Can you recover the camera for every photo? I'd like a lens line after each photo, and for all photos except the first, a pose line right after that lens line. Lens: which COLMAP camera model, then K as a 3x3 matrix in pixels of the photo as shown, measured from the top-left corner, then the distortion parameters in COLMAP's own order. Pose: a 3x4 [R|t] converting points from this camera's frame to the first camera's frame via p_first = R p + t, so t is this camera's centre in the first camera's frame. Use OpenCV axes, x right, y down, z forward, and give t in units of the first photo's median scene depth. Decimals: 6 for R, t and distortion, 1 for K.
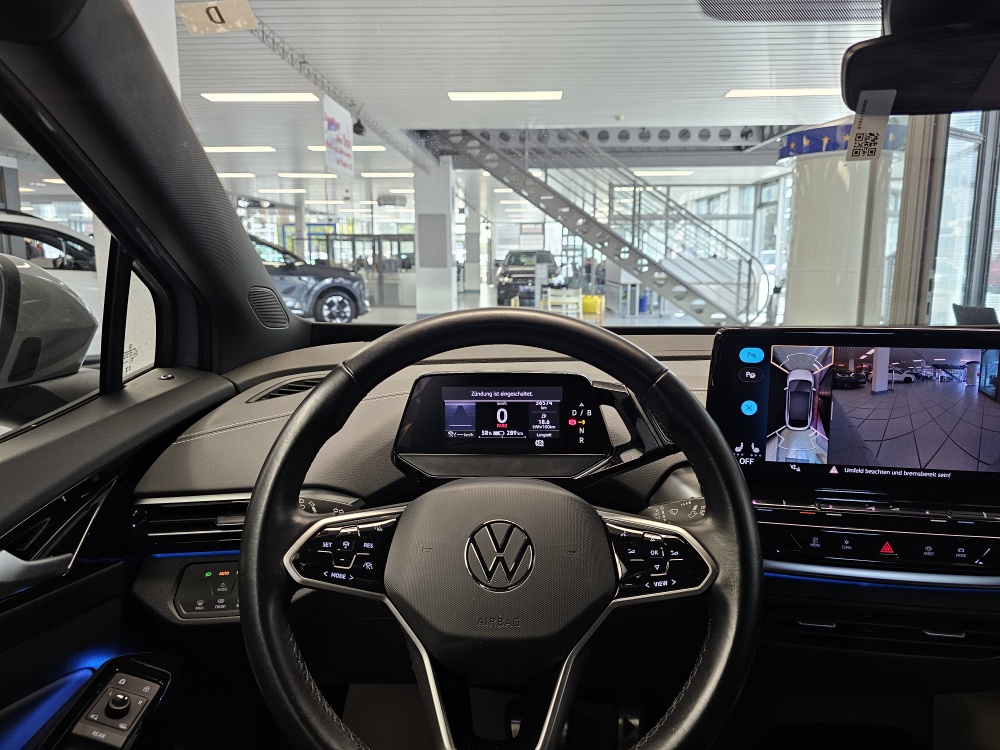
lens RADIAL K [[671.0, 0, 498.6], [0, 671.0, 365.5], [0, 0, 1]] dist [0.073212, -0.077441]
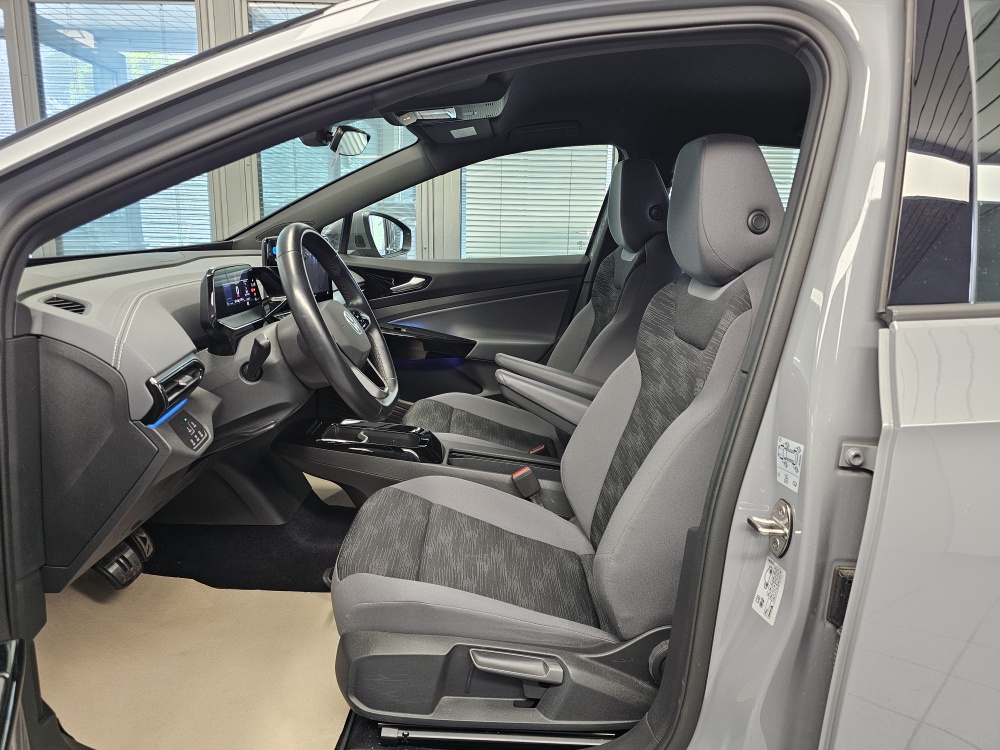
lens RADIAL K [[668.7, 0, 500.5], [0, 668.7, 348.2], [0, 0, 1]] dist [0.005214, -0.062586]
pose [[-0.042706, -0.172305, 0.984118, -1.774682], [0.145027, 0.973514, 0.176742, 0.012387], [-0.988506, 0.150272, -0.016586, 0.365603]]
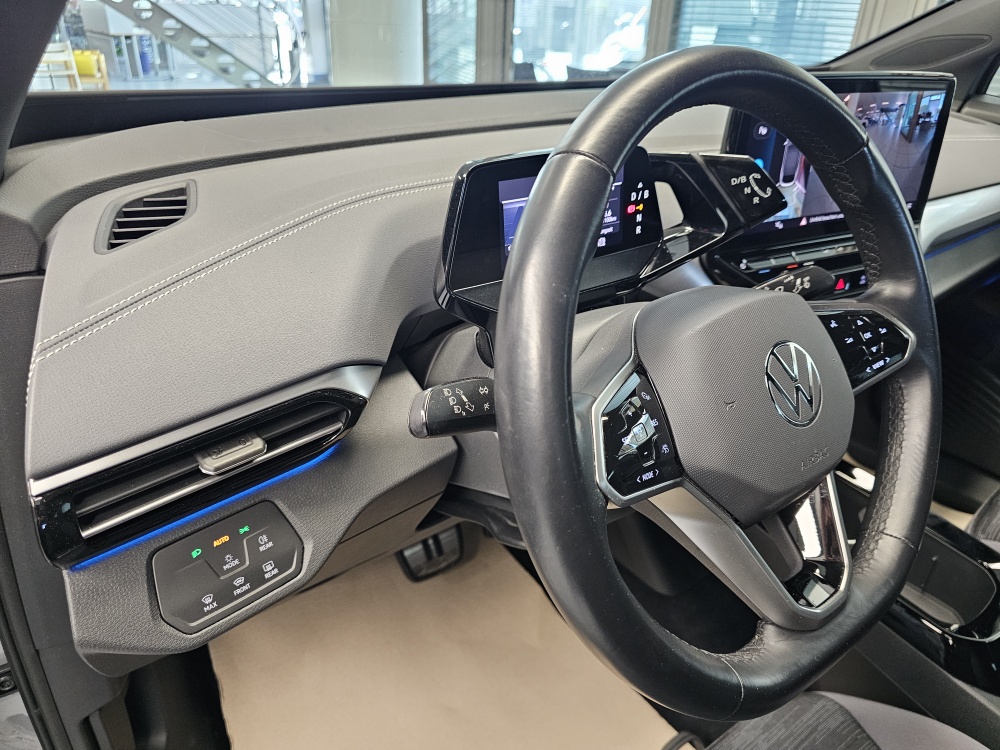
lens RADIAL K [[695.0, 0, 497.3], [0, 695.0, 373.4], [0, 0, 1]] dist [-0.001238, -0.002246]
pose [[0.782751, -0.266454, 0.562409, -0.527539], [0.069204, 0.935370, 0.346835, -0.030061], [-0.618476, -0.232564, 0.750601, 0.430038]]
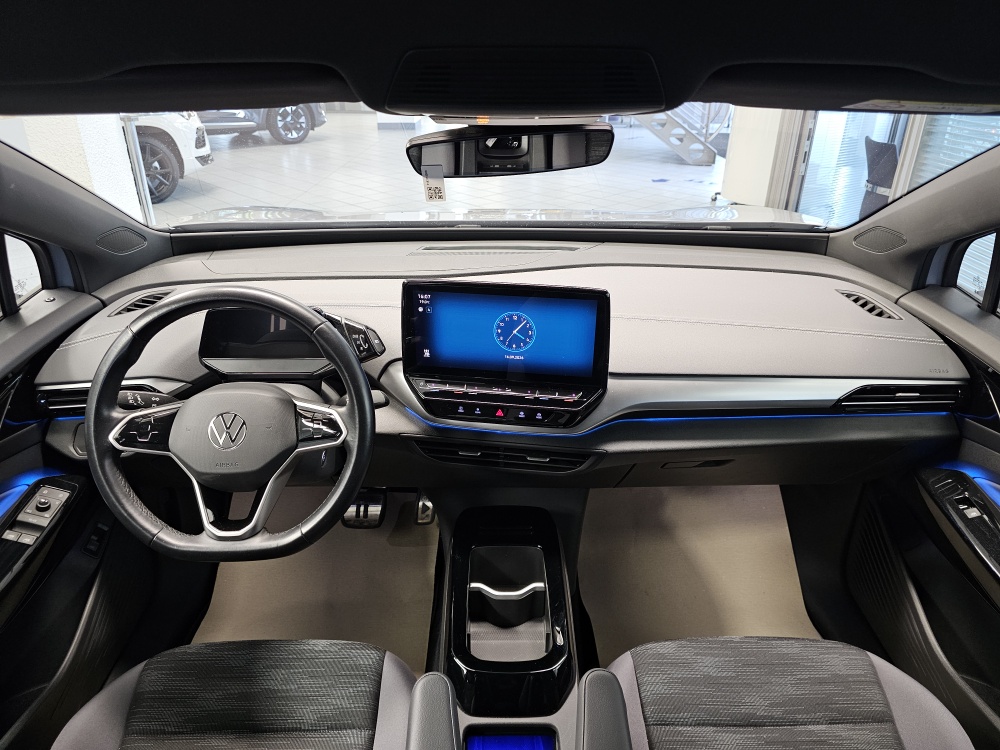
lens RADIAL K [[671.0, 0, 498.6], [0, 671.0, 365.5], [0, 0, 1]] dist [0.073212, -0.077441]
pose [[0.999767, -0.005951, 0.020762, 0.505932], [-0.000121, 0.959733, 0.280913, -0.295817], [-0.021598, -0.280850, 0.959509, -0.531379]]
